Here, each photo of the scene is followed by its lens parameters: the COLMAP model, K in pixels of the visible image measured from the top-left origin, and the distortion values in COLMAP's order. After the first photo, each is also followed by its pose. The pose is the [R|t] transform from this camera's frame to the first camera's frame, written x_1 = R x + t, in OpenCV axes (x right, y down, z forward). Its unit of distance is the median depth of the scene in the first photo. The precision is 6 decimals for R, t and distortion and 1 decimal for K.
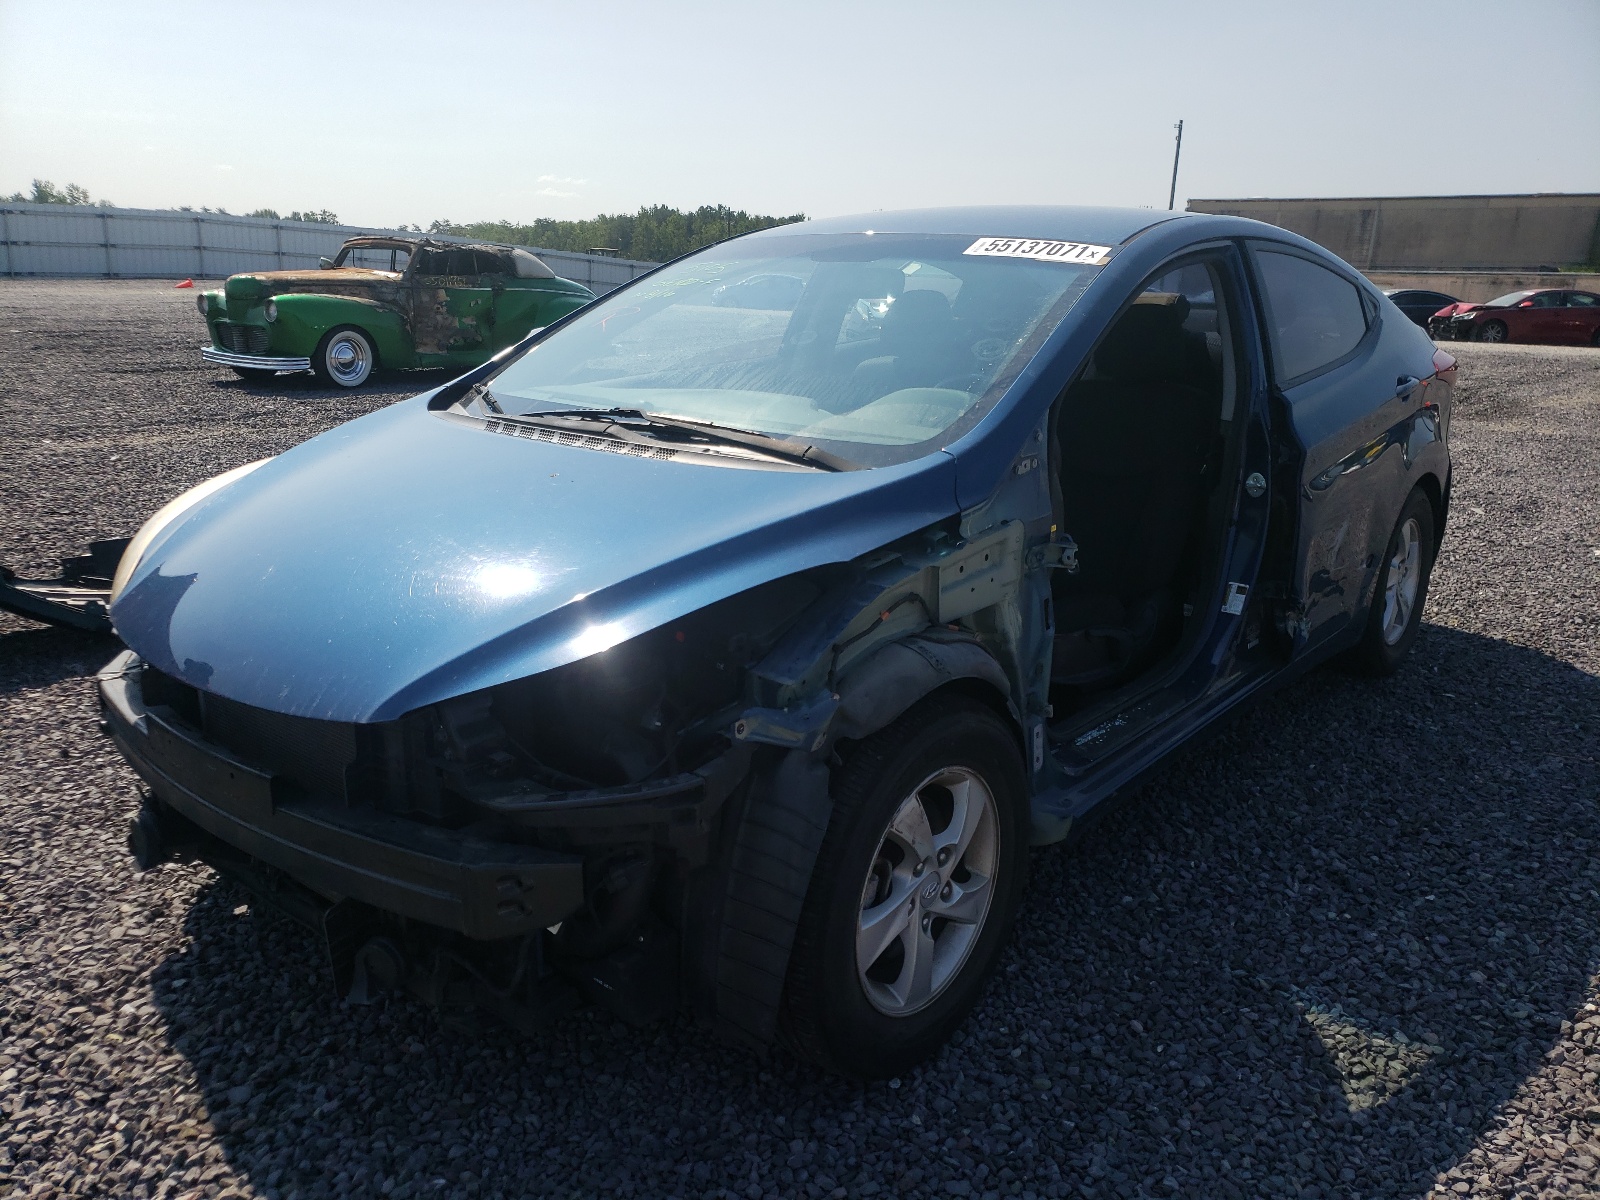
lens RADIAL K [[1200.8, 0, 796.7], [0, 1200.8, 595.9], [0, 0, 1]] dist [0.003895, 0.040965]
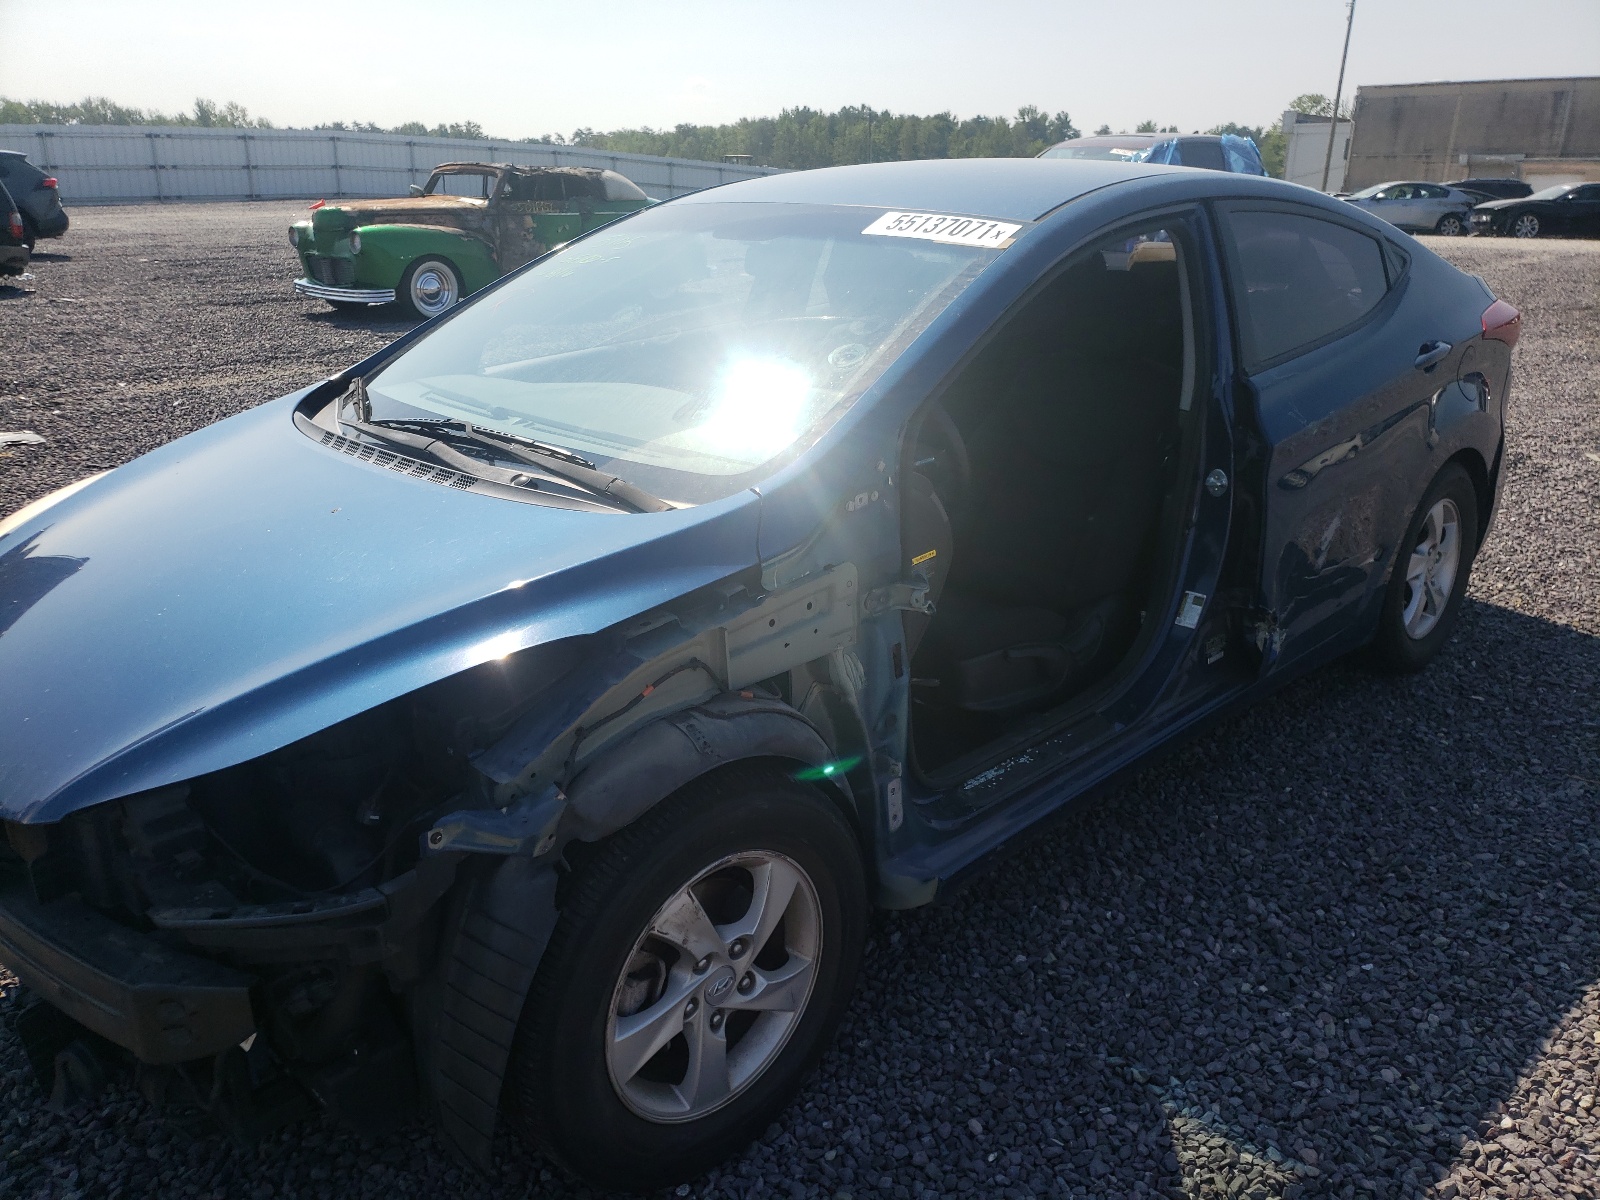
lens RADIAL K [[1217.6, 0, 800.0], [0, 1217.6, 600.0], [0, 0, 1]] dist [0.003235, 0.036062]
pose [[0.996043, 0.008557, -0.088464, 0.192538], [-0.002742, 0.997839, 0.065649, -0.079803], [0.088835, -0.065147, 0.993914, 0.090135]]
